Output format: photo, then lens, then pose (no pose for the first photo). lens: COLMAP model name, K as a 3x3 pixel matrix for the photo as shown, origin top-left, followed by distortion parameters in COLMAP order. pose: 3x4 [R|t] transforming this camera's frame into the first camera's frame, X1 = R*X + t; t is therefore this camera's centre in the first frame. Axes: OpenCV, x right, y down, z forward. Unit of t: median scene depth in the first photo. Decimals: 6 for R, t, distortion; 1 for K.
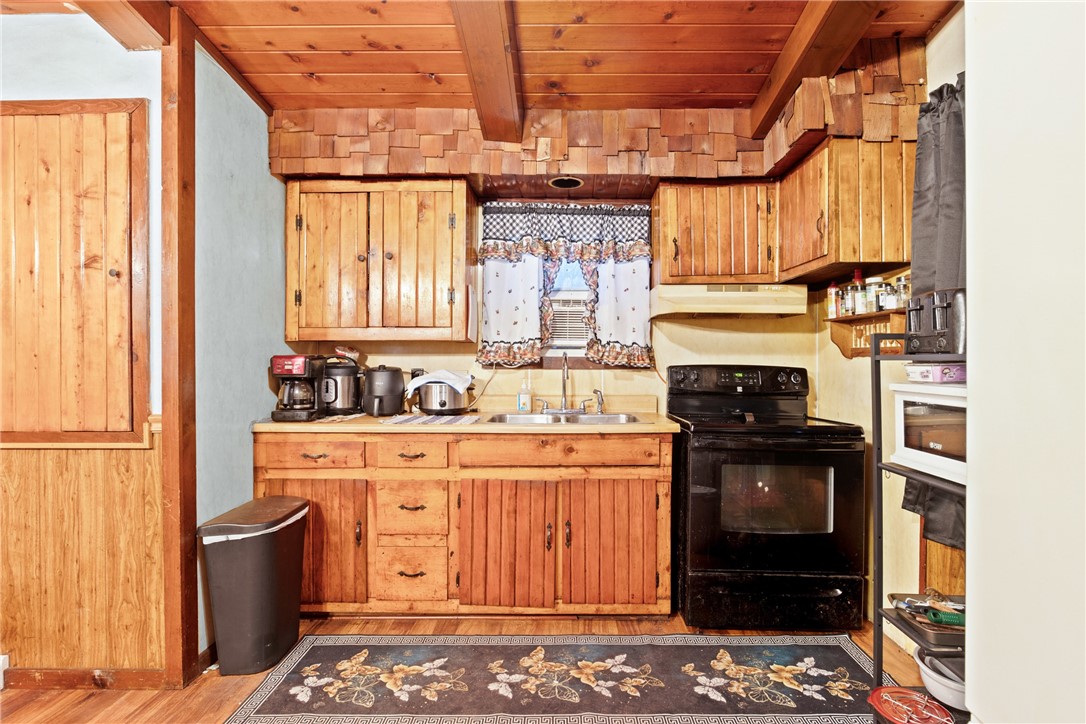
lens RADIAL K [[524.6, 0, 544.8], [0, 524.6, 362.2], [0, 0, 1]] dist [-0.004519, -0.000314]
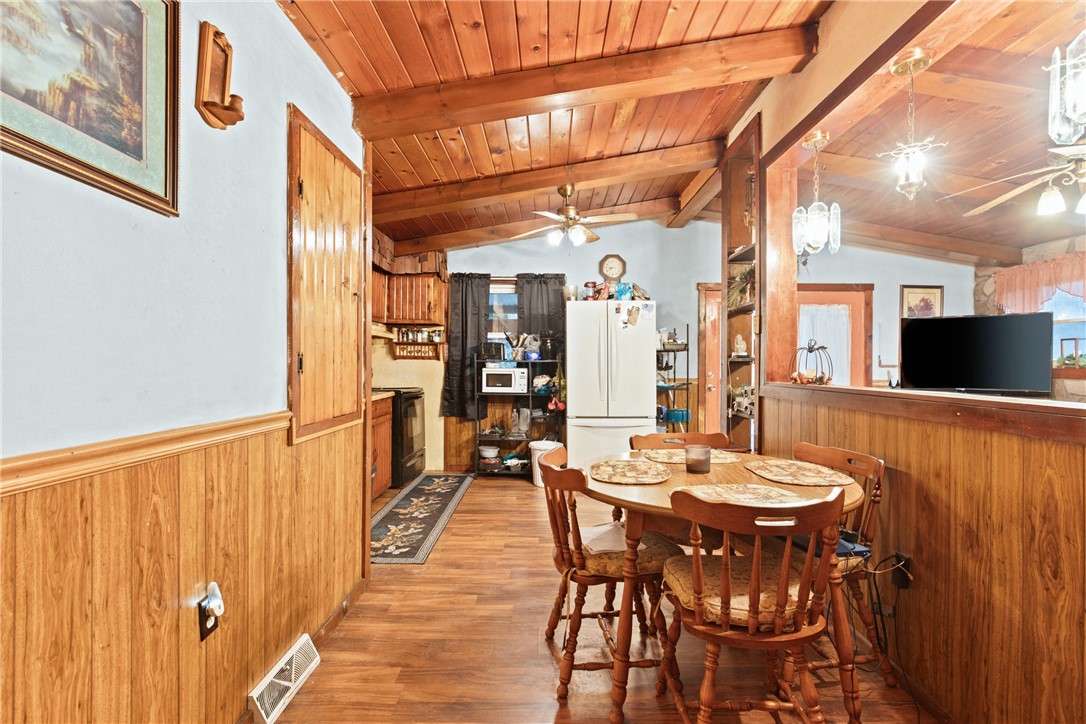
lens RADIAL K [[503.1, 0, 534.6], [0, 503.1, 362.3], [0, 0, 1]] dist [-0.016303, 0.004900]
pose [[0.001881, 0.002960, 0.999994, -2.051079], [-0.006919, 0.999972, -0.002947, 0.007251], [-0.999974, -0.006914, 0.001901, 0.534034]]
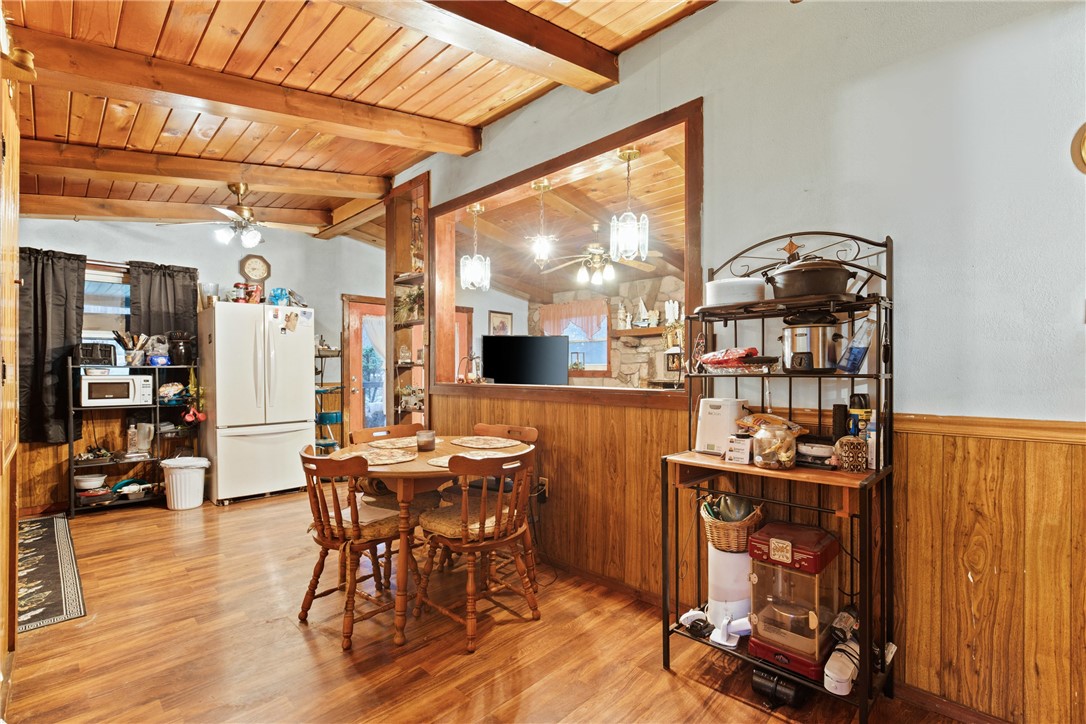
lens RADIAL K [[503.1, 0, 541.9], [0, 503.1, 369.6], [0, 0, 1]] dist [-0.016303, 0.004900]
pose [[-0.721294, 0.000014, 0.692629, -2.198267], [-0.000728, 0.999999, -0.000779, 0.006706], [-0.692629, -0.001066, -0.721293, 0.971924]]
